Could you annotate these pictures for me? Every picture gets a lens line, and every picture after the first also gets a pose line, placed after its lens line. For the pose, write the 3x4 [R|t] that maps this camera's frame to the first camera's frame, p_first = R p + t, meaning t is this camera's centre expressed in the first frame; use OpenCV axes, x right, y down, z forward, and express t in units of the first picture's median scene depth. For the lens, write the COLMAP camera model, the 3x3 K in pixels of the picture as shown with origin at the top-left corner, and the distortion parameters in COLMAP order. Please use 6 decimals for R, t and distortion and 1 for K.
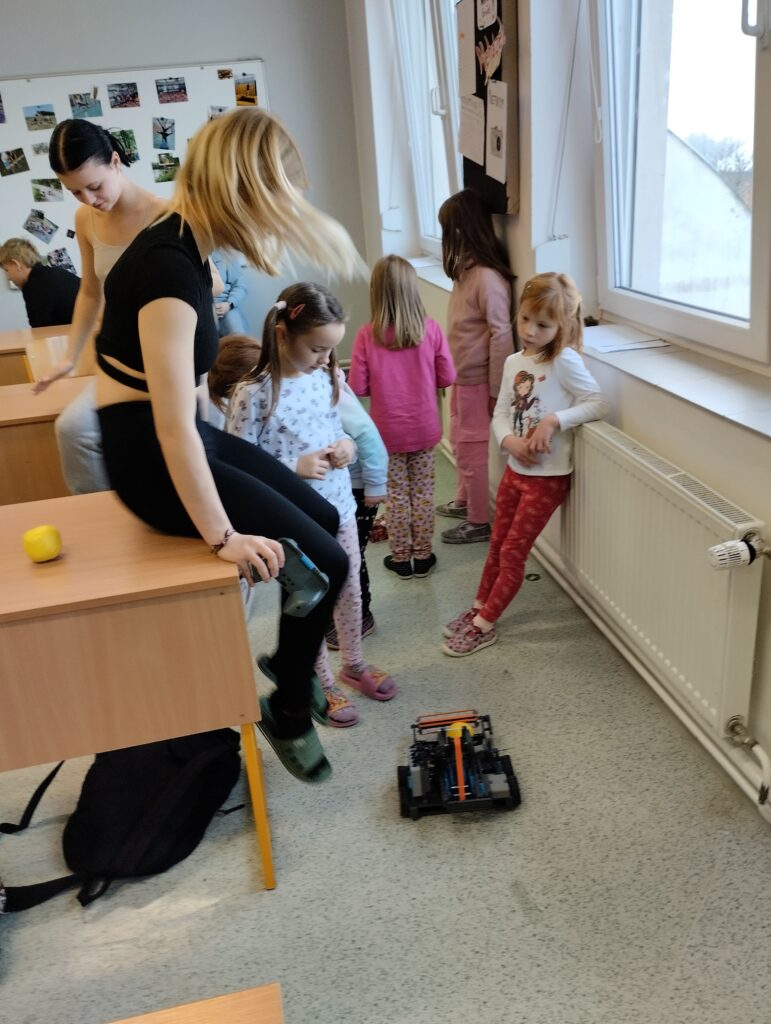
lens RADIAL K [[853.3, 0, 376.8], [0, 853.3, 520.4], [0, 0, 1]] dist [0.056491, -0.065695]
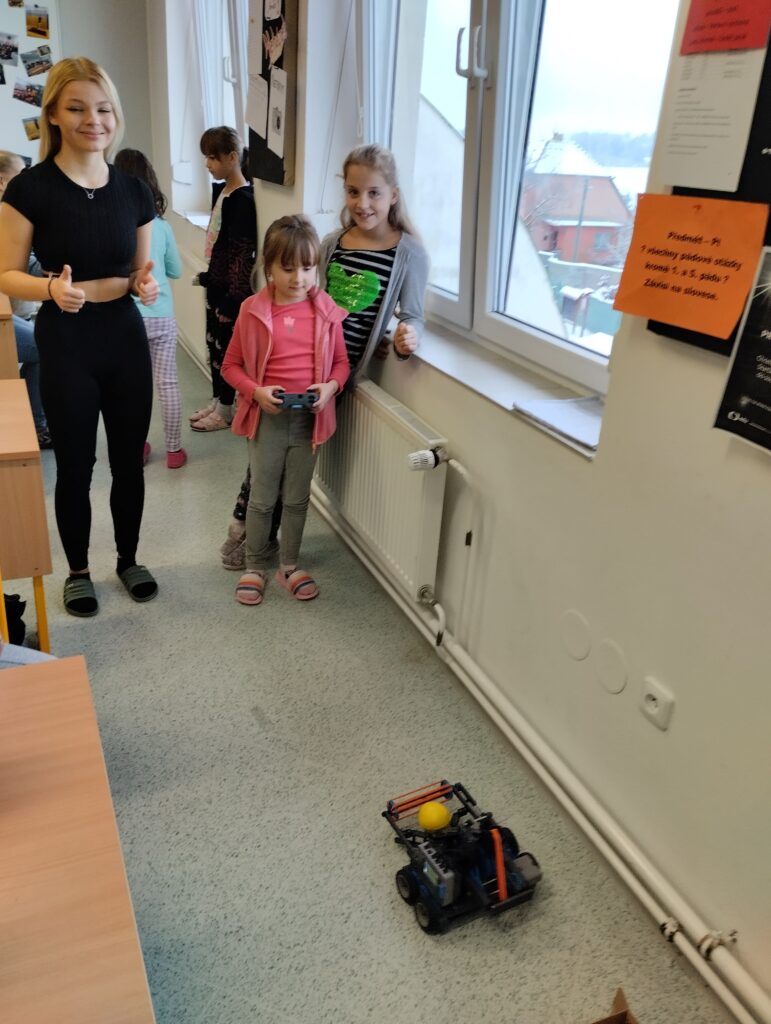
lens RADIAL K [[853.3, 0, 383.4], [0, 853.3, 502.8], [0, 0, 1]] dist [0.056491, -0.065695]
pose [[0.965228, 0.041785, 0.258049, 0.001133], [-0.046874, 0.998808, 0.013600, 0.084228], [-0.257173, -0.025223, 0.966036, -0.281214]]
